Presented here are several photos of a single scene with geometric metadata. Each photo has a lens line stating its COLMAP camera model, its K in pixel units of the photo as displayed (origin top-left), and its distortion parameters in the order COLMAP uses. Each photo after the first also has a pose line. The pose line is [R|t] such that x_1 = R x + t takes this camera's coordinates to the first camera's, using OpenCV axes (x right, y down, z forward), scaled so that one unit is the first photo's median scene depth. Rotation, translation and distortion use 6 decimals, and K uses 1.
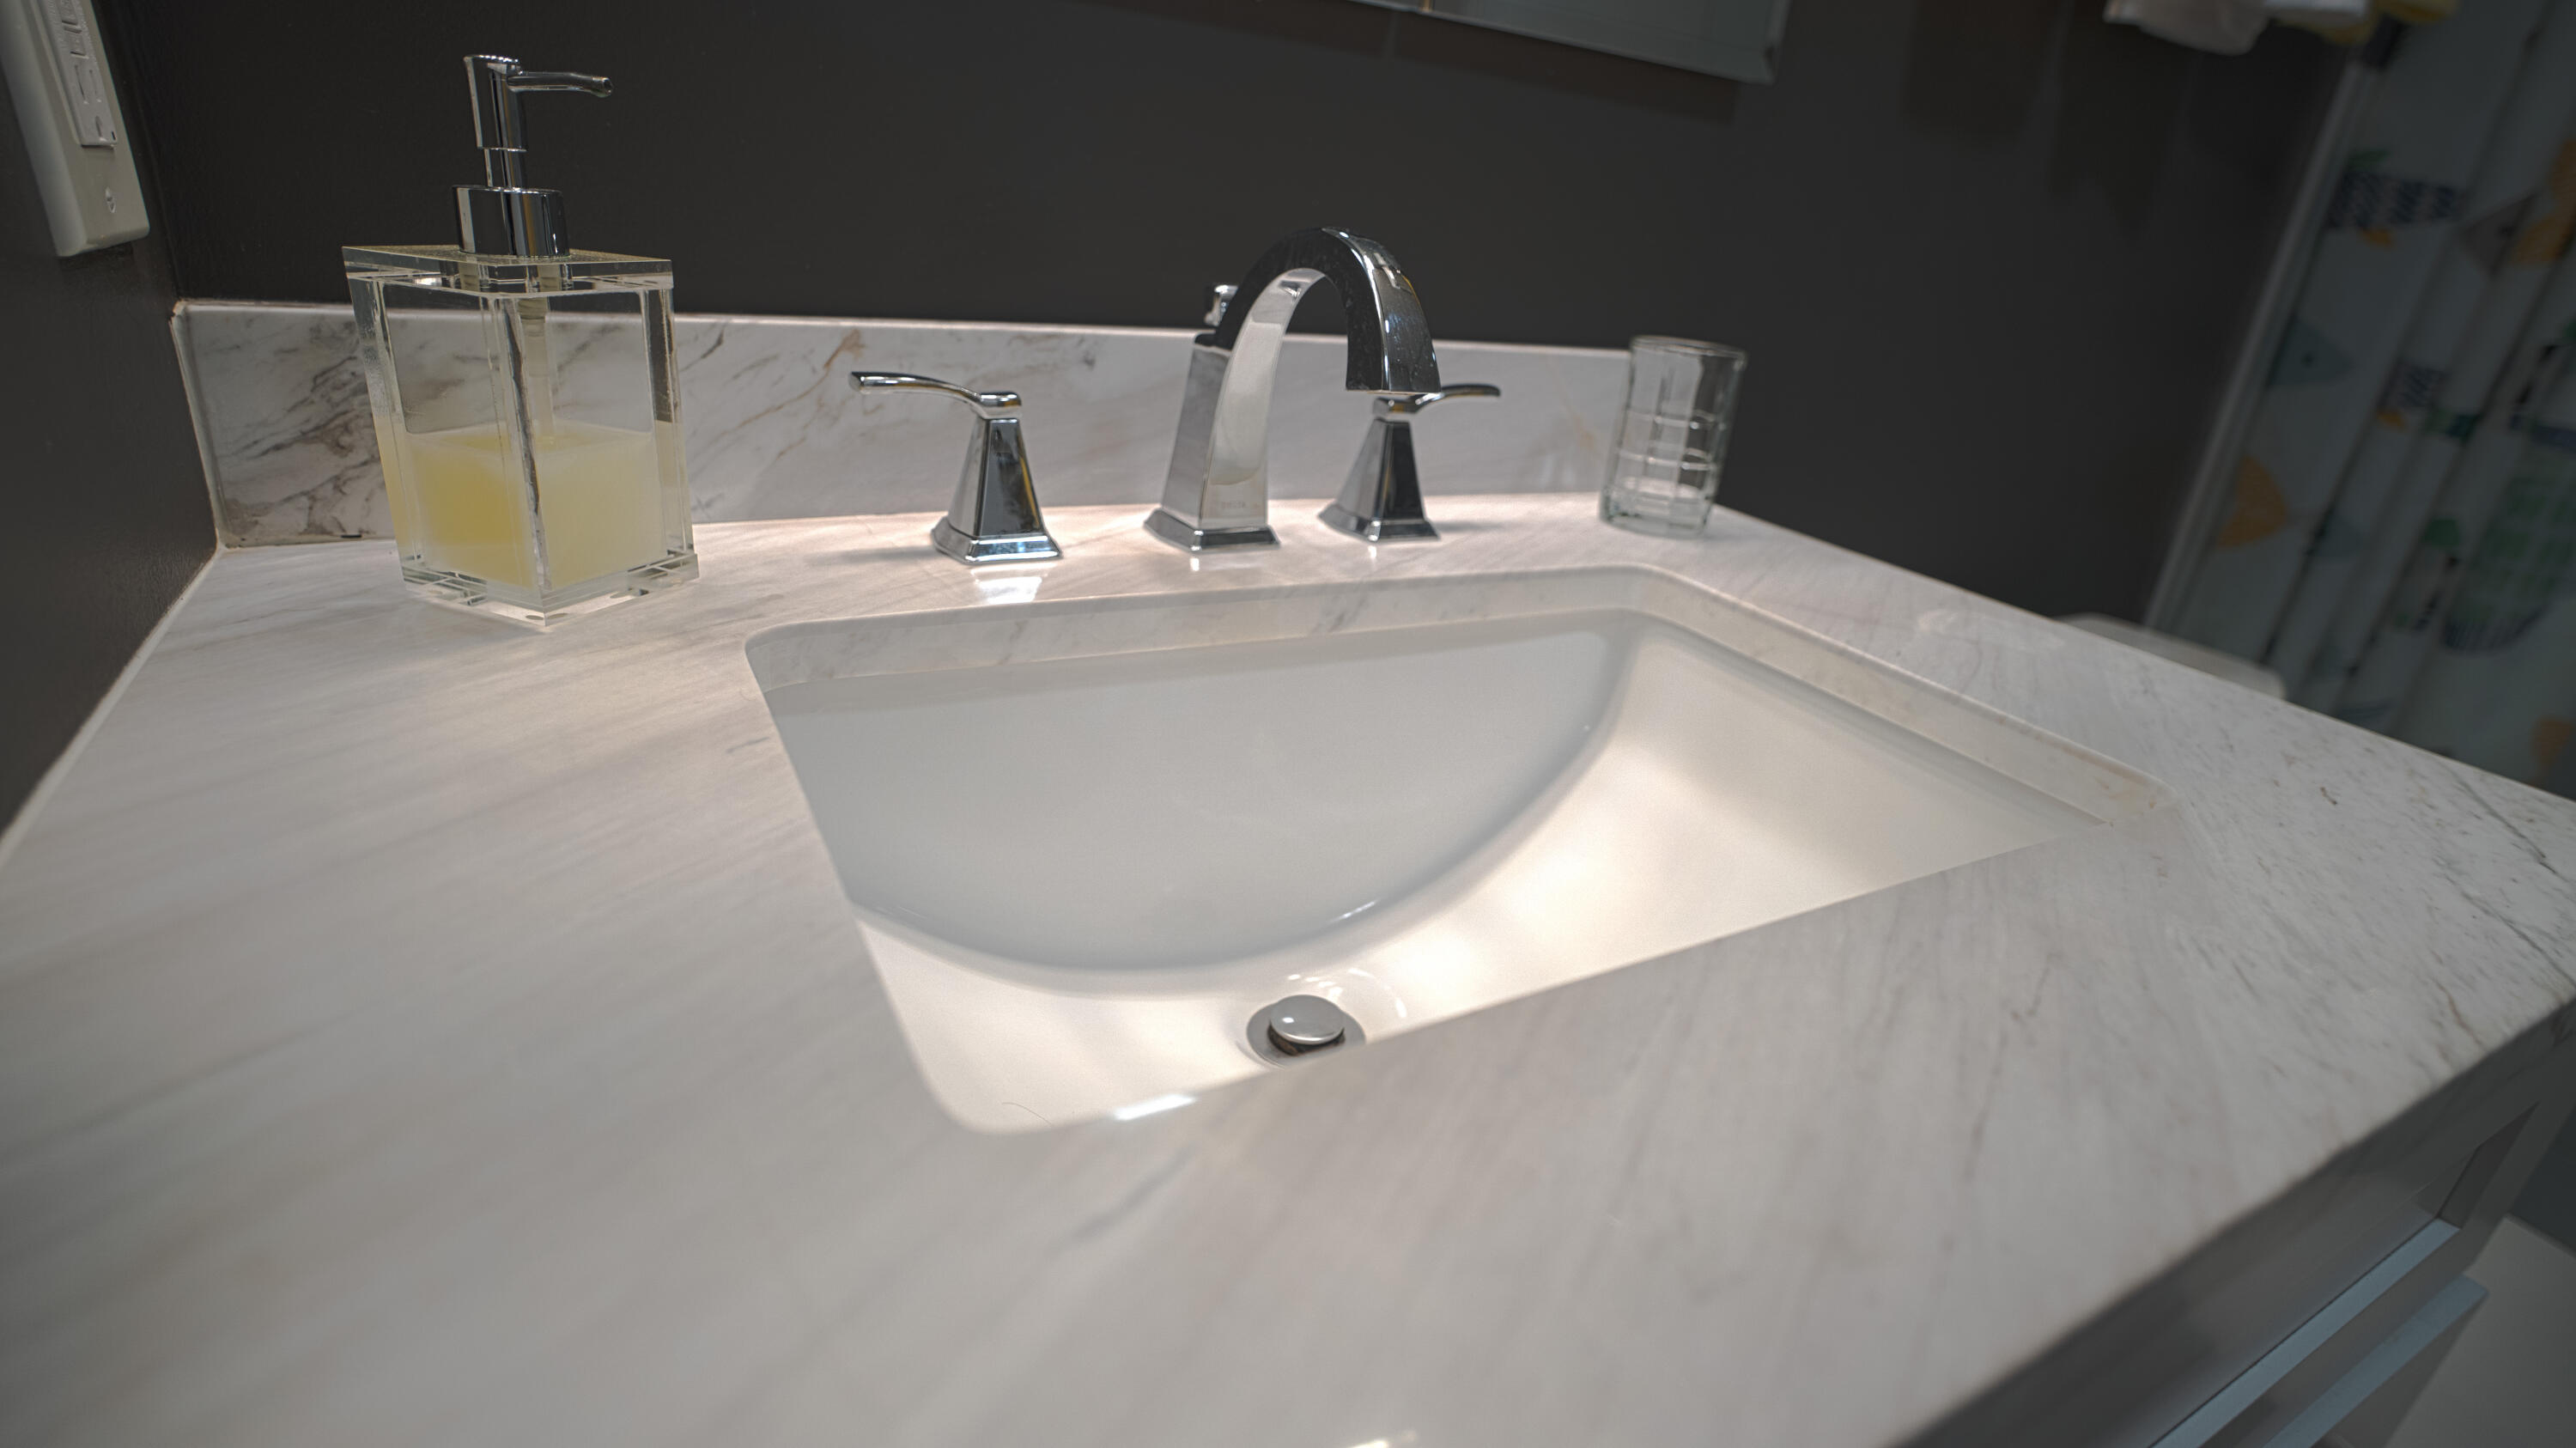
lens RADIAL K [[1263.9, 0, 1271.6], [0, 1263.9, 717.1], [0, 0, 1]] dist [-0.071000, 0.031567]
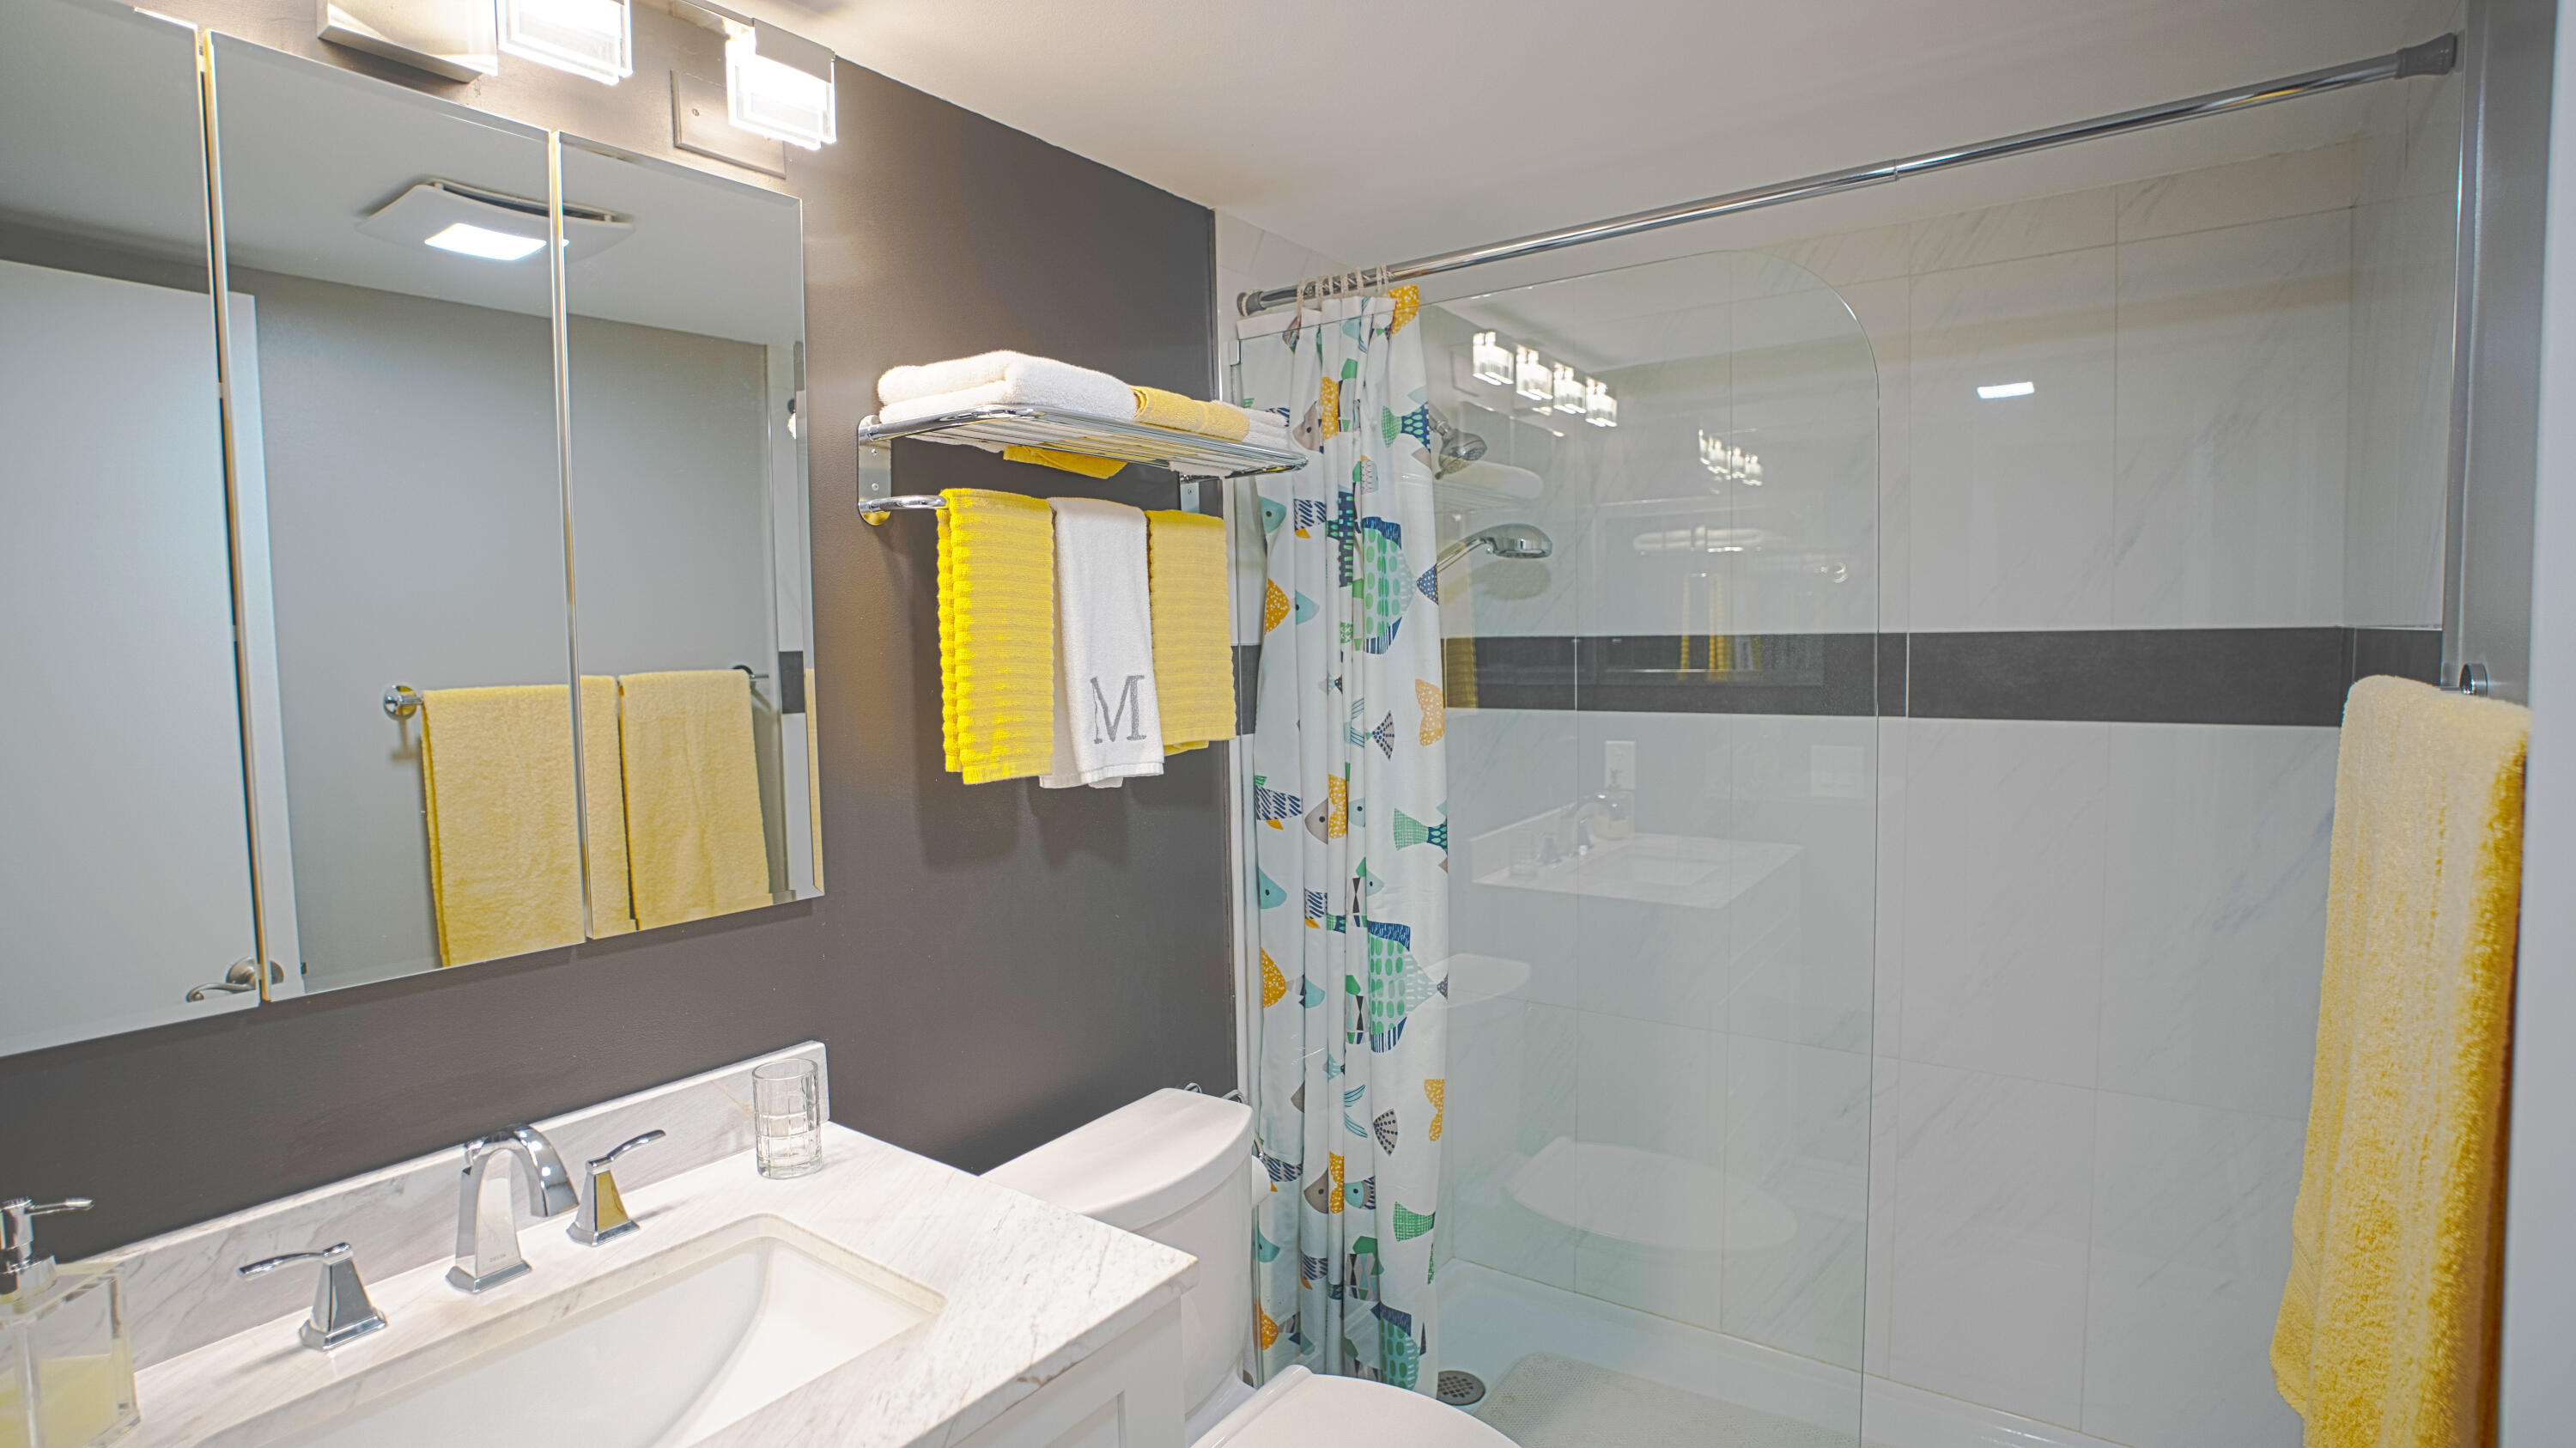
lens RADIAL K [[1263.9, 0, 1271.6], [0, 1263.9, 717.1], [0, 0, 1]] dist [-0.071000, 0.031567]
pose [[0.899915, -0.138393, 0.413521, 0.345401], [0.259554, 0.932019, -0.252929, -0.156064], [-0.350406, 0.334946, 0.874658, -1.170043]]
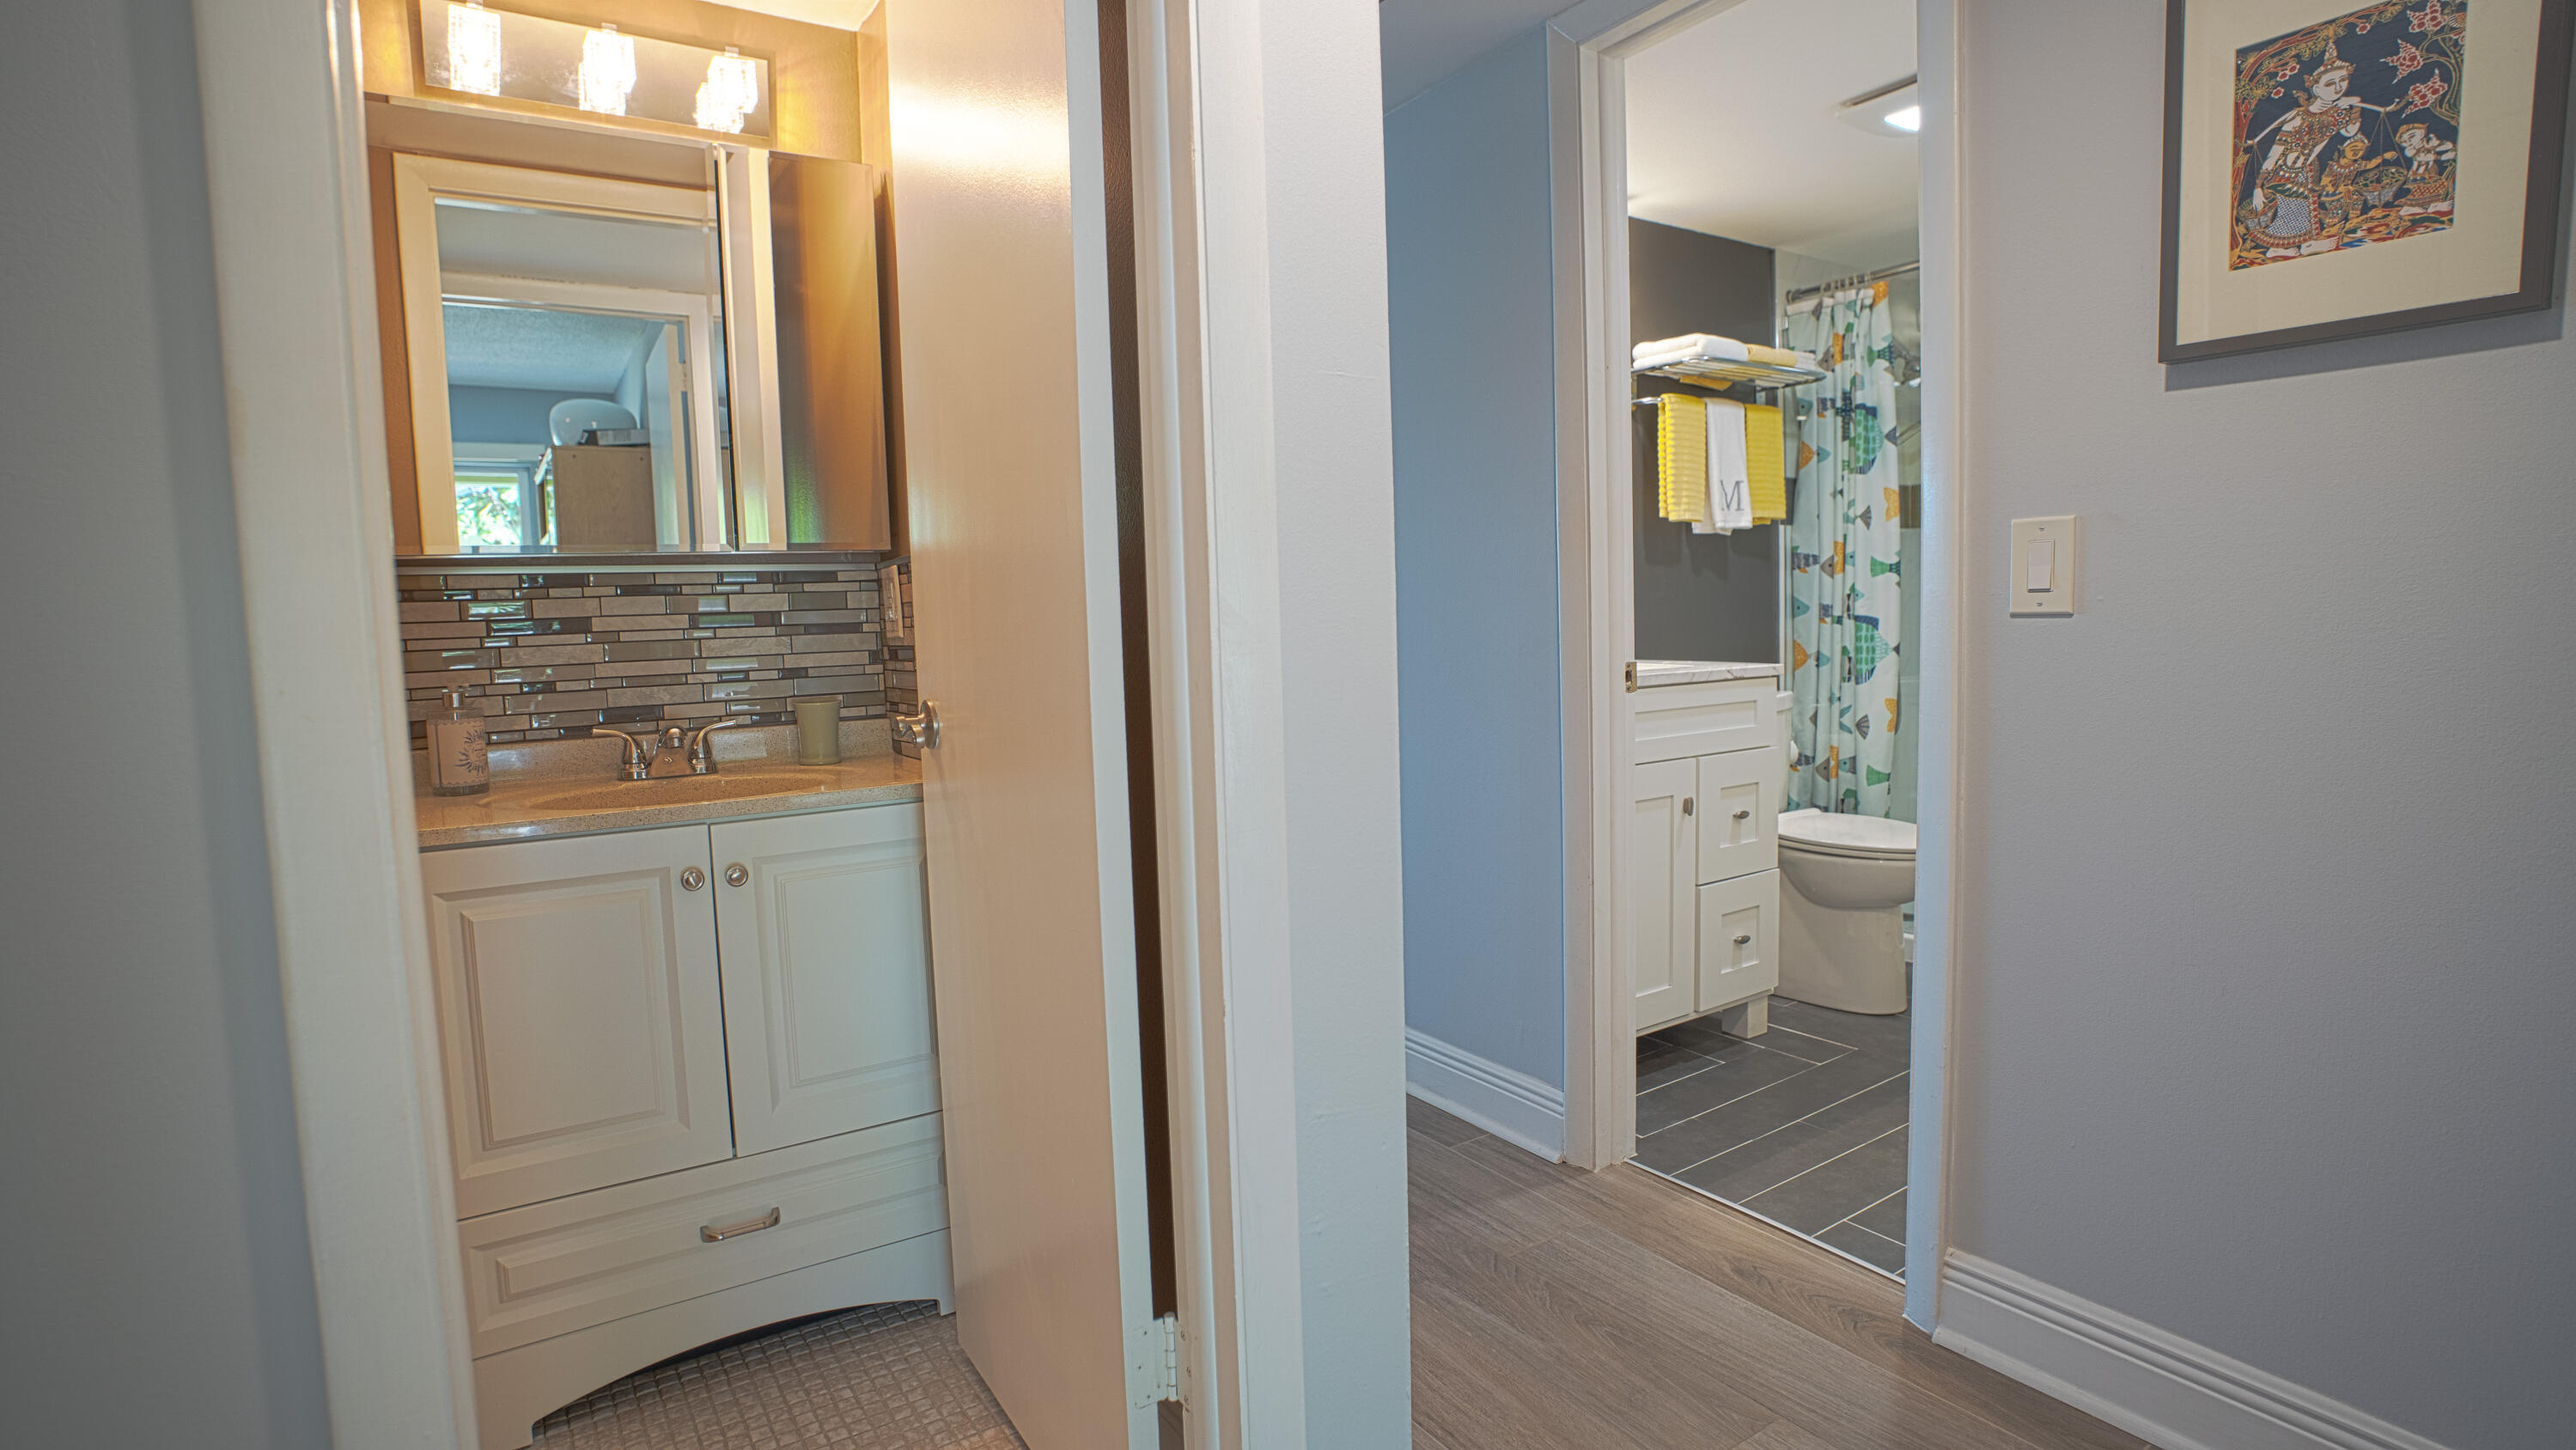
lens RADIAL K [[1263.9, 0, 1271.6], [0, 1263.9, 718.1], [0, 0, 1]] dist [-0.071000, 0.031567]
pose [[0.989733, -0.130124, 0.059135, -1.433516], [0.141916, 0.943871, -0.298274, 1.471532], [-0.017003, 0.303604, 0.952647, -3.883030]]
